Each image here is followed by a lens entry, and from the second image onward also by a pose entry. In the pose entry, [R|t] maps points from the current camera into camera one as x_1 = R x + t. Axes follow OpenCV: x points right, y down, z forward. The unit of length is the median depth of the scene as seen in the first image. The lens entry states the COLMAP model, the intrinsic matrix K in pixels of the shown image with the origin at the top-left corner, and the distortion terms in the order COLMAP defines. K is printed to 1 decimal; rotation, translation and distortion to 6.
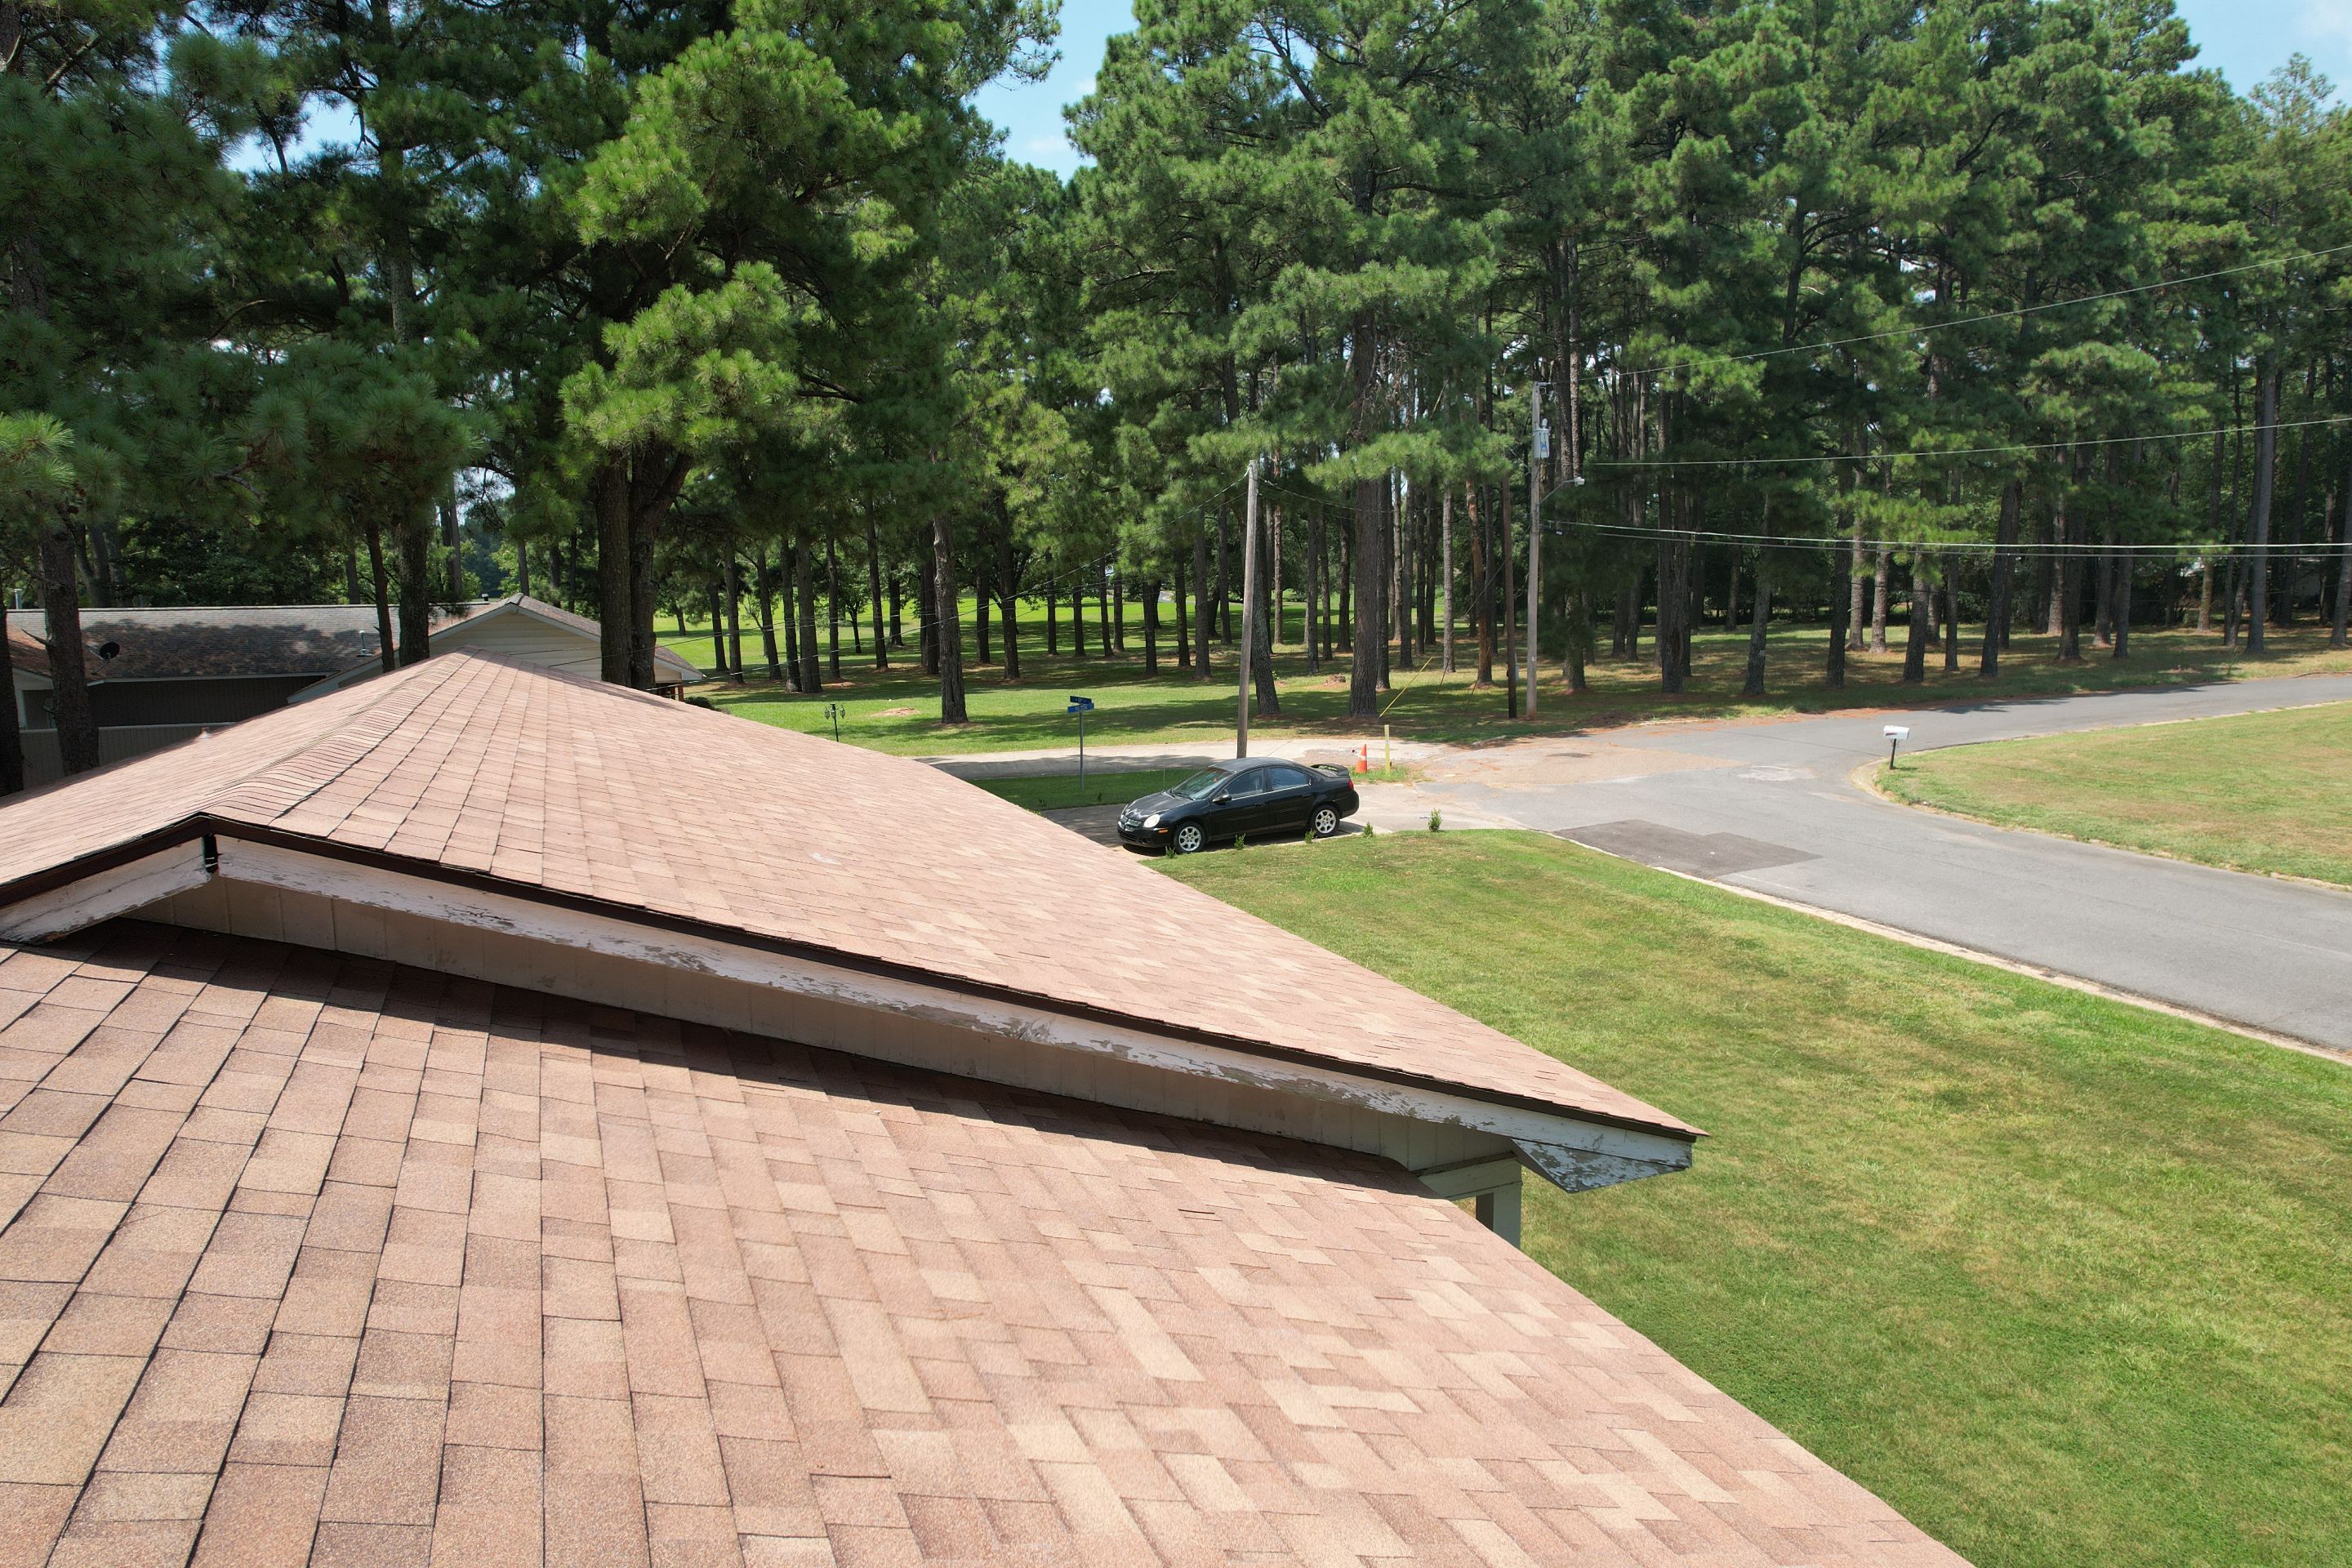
lens RADIAL K [[1513.6, 0, 1186.1], [0, 1513.6, 786.9], [0, 0, 1]] dist [-0.053589, 0.033480]
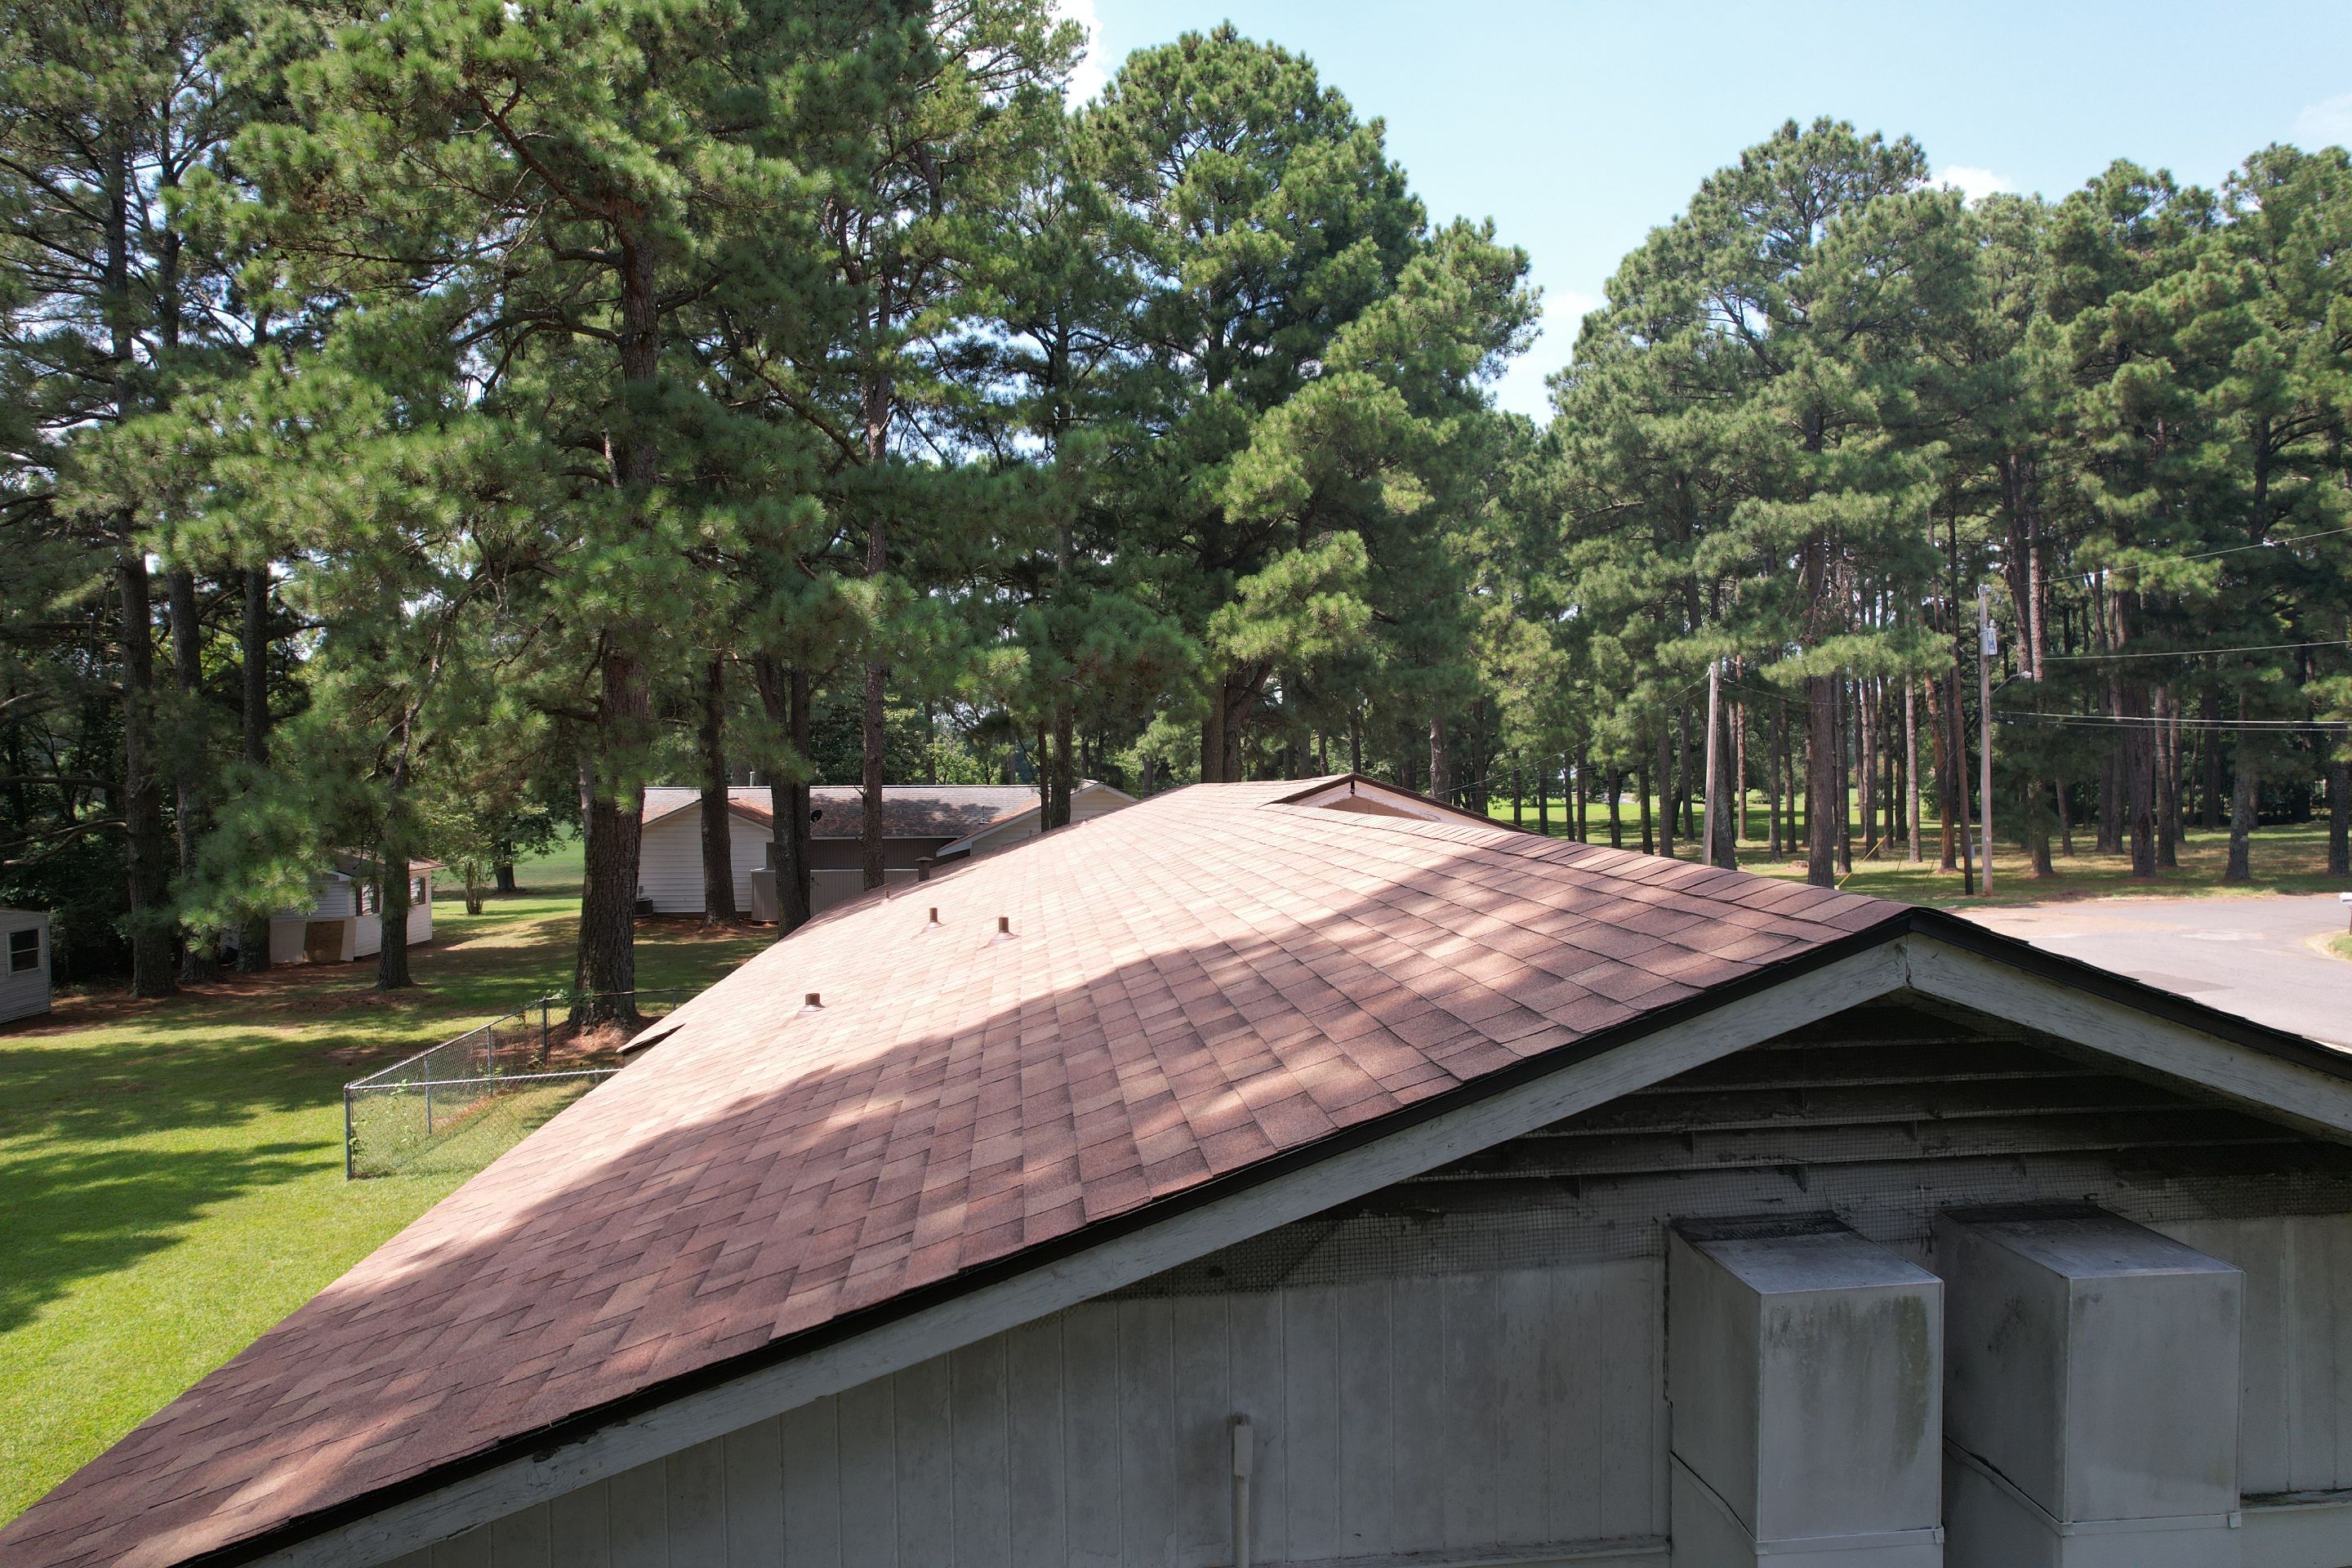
lens RADIAL K [[1513.6, 0, 1186.3], [0, 1513.6, 779.1], [0, 0, 1]] dist [-0.053589, 0.033480]
pose [[0.956817, 0.000352, -0.290691, -0.007247], [-0.041404, 0.989969, -0.135083, 0.041993], [0.287728, 0.141285, 0.947233, -0.185031]]
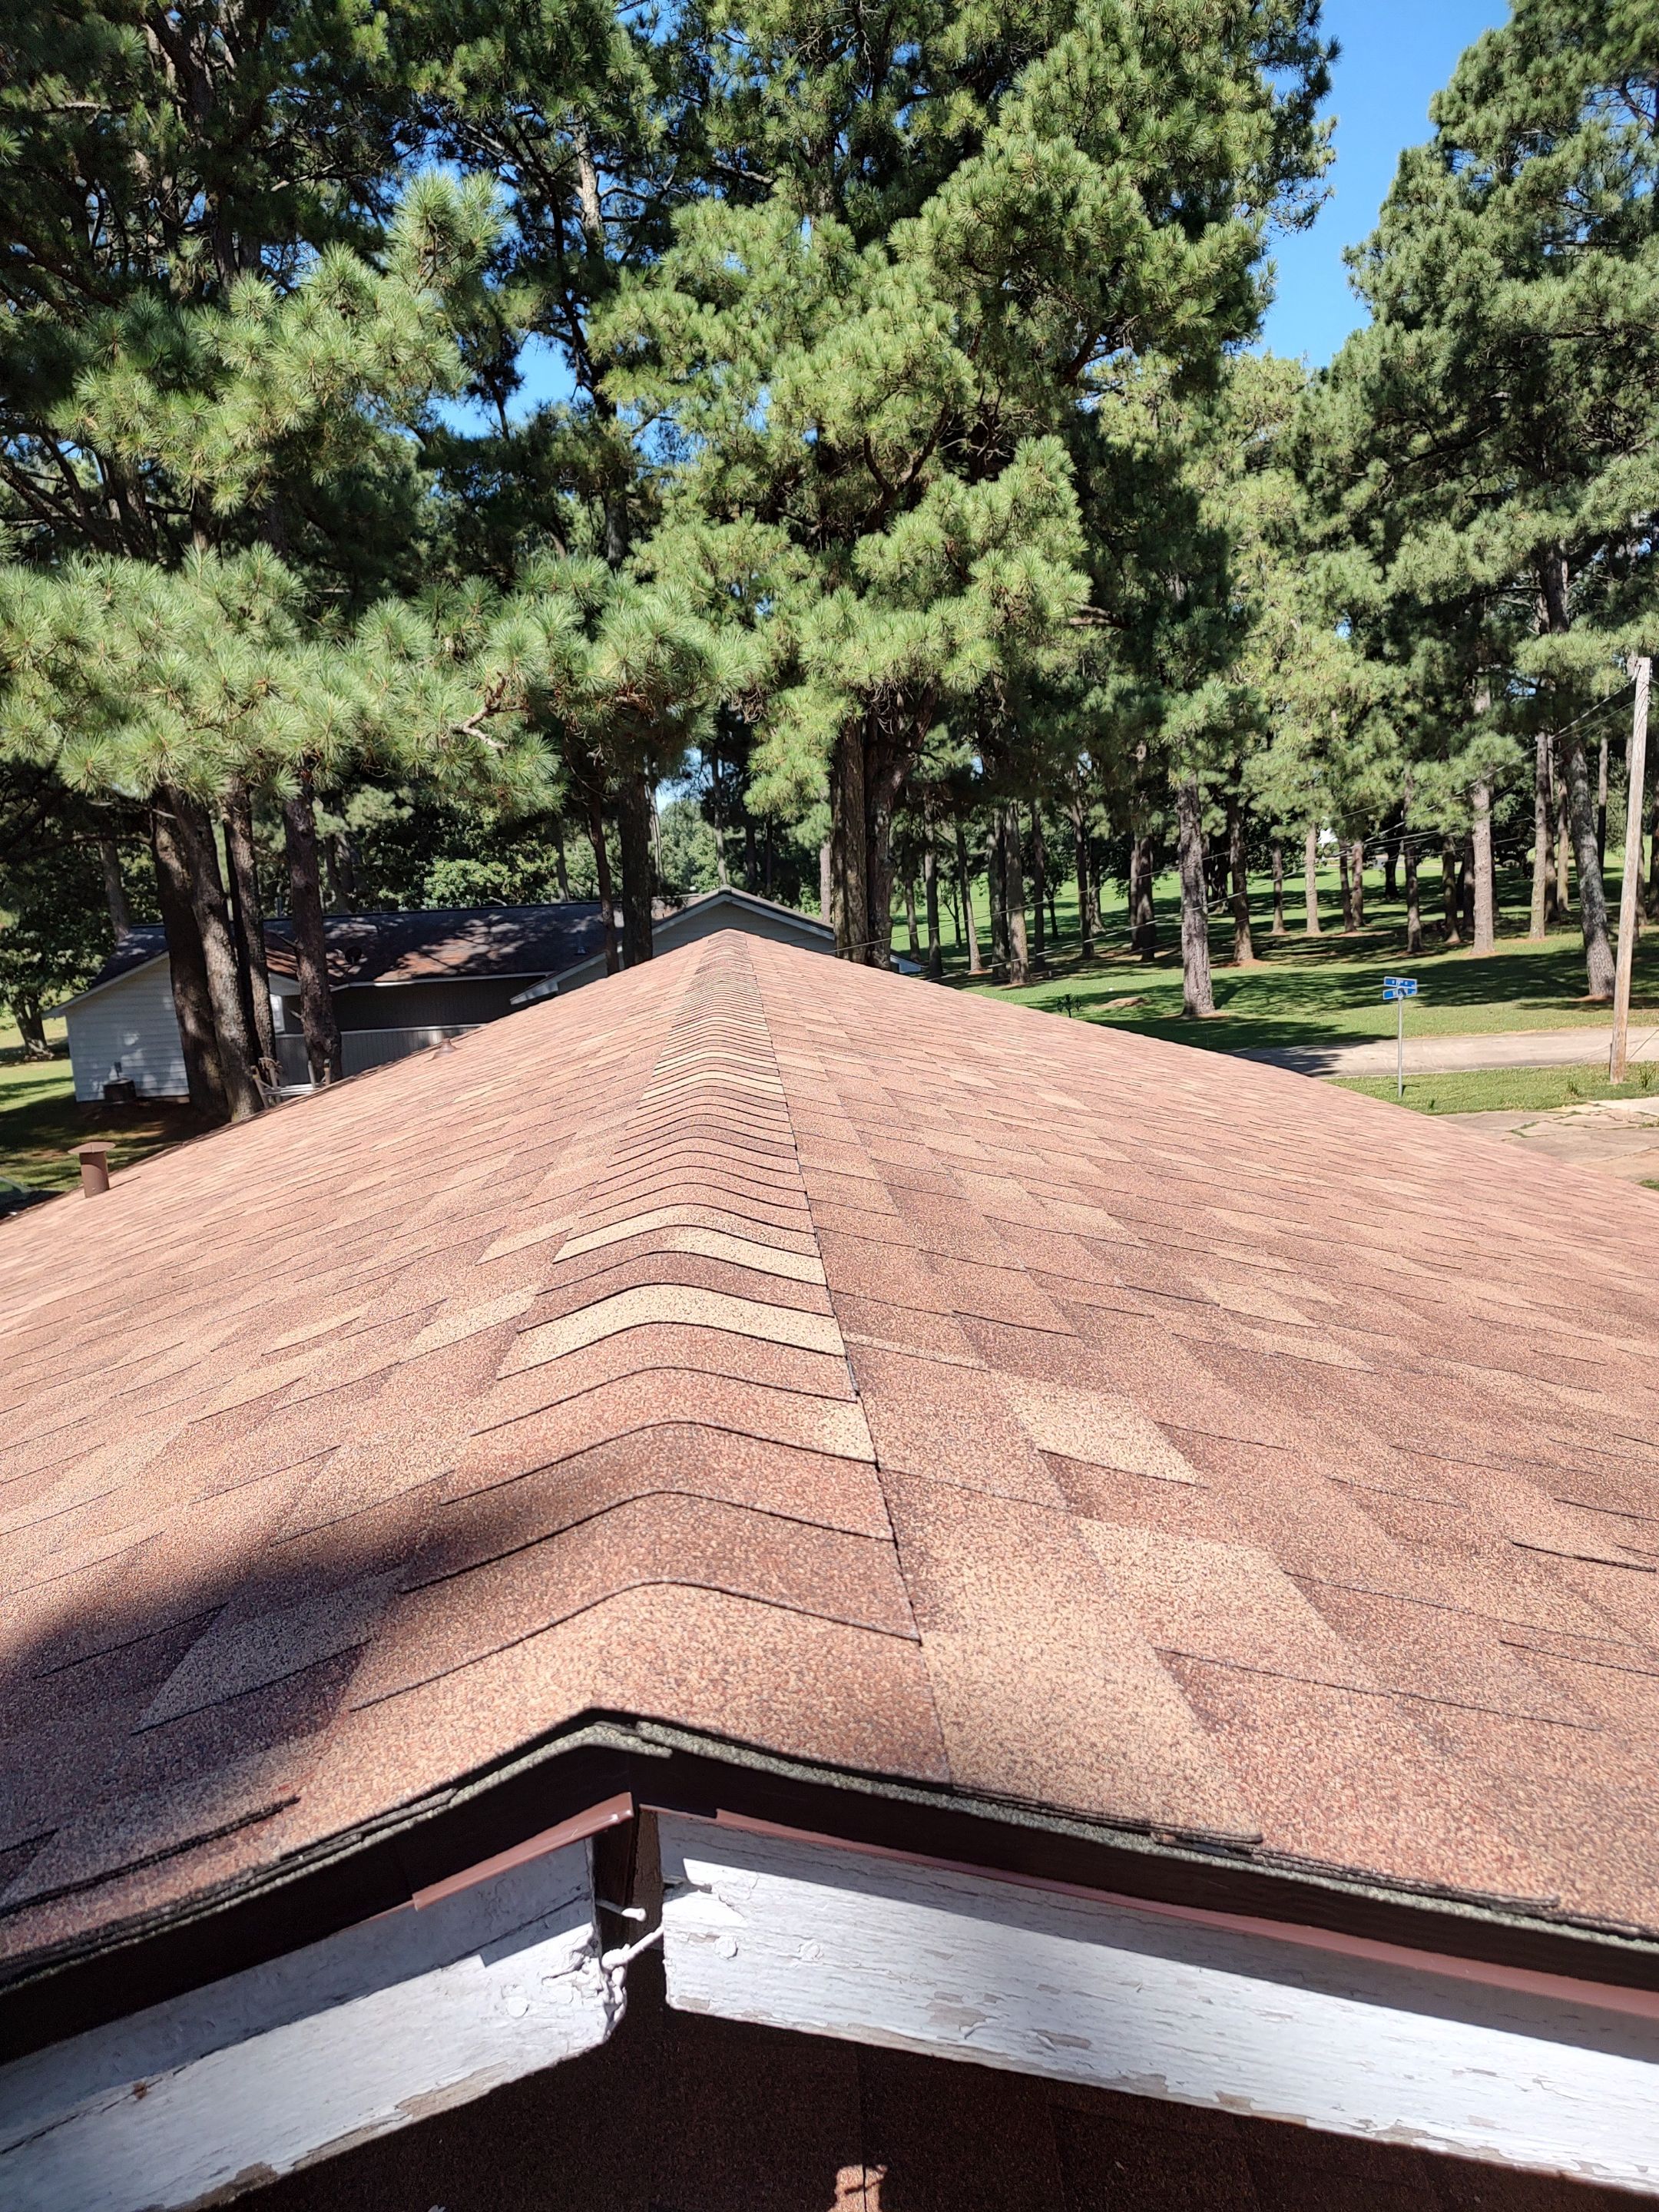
lens RADIAL K [[1604.2, 0, 838.3], [0, 1604.2, 1102.4], [0, 0, 1]] dist [0.031370, -0.021456]
pose [[0.943806, -0.001493, -0.330497, -0.052088], [0.006008, 0.999902, 0.012643, -0.004382], [0.330446, -0.013918, 0.943722, 0.076041]]
